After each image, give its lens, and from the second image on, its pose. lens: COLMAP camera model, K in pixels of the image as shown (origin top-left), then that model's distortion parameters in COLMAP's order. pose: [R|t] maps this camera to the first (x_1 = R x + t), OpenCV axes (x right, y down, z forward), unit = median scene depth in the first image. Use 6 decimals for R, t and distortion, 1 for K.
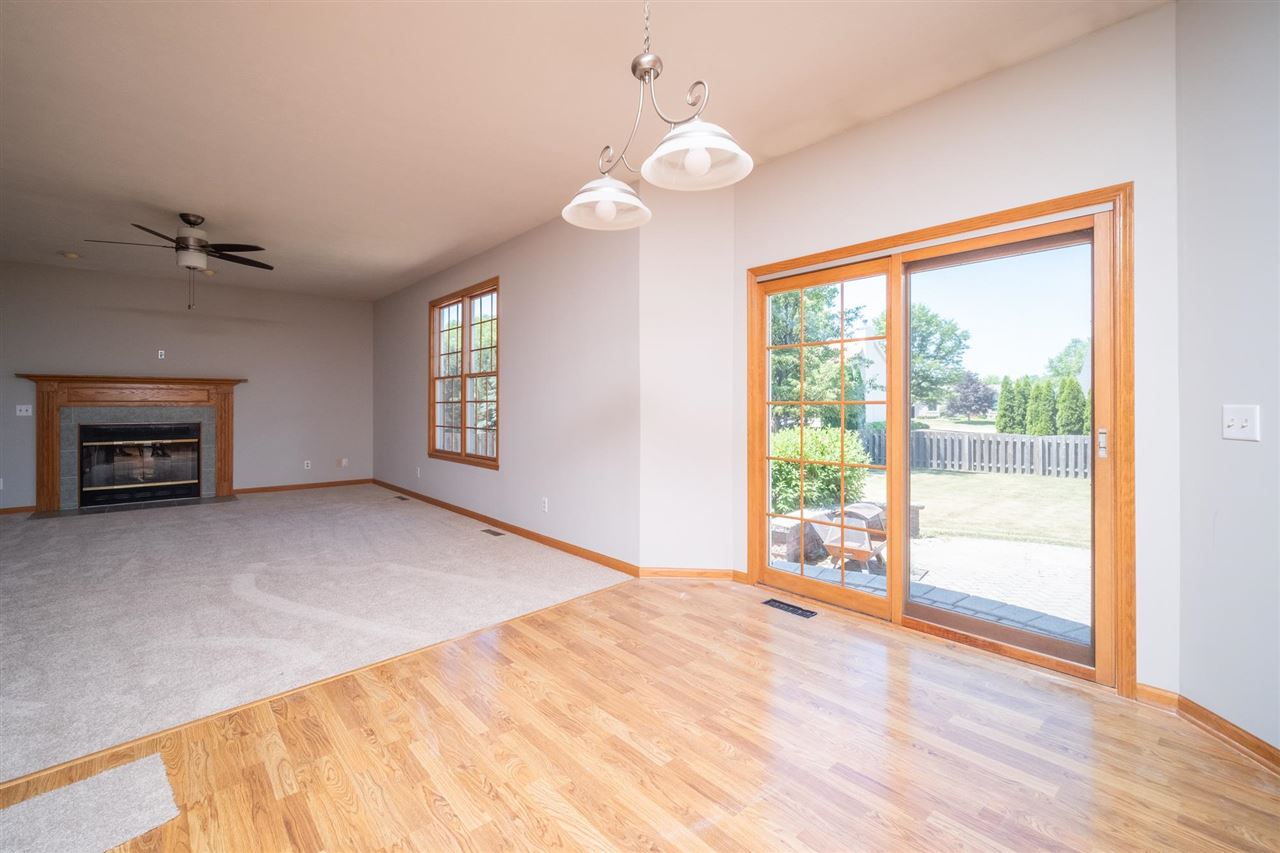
lens RADIAL K [[503.1, 0, 590.0], [0, 503.1, 401.2], [0, 0, 1]] dist [-0.017354, 0.002609]
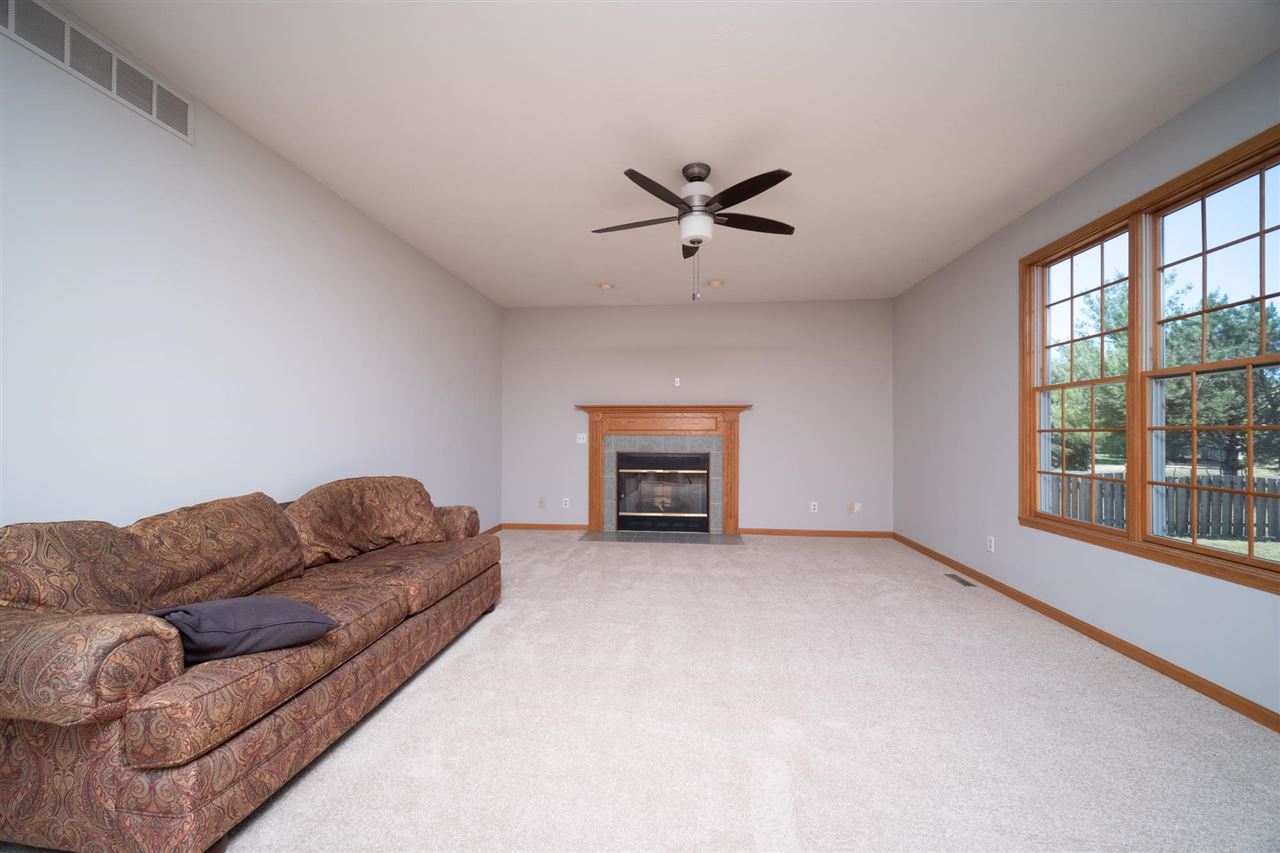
lens RADIAL K [[503.1, 0, 646.6], [0, 503.1, 431.8], [0, 0, 1]] dist [-0.017354, 0.002609]
pose [[0.702474, 0.000661, -0.711709, -0.200863], [0.000603, 0.999999, 0.001524, 0.001618], [0.711709, -0.001499, 0.702472, 0.263658]]
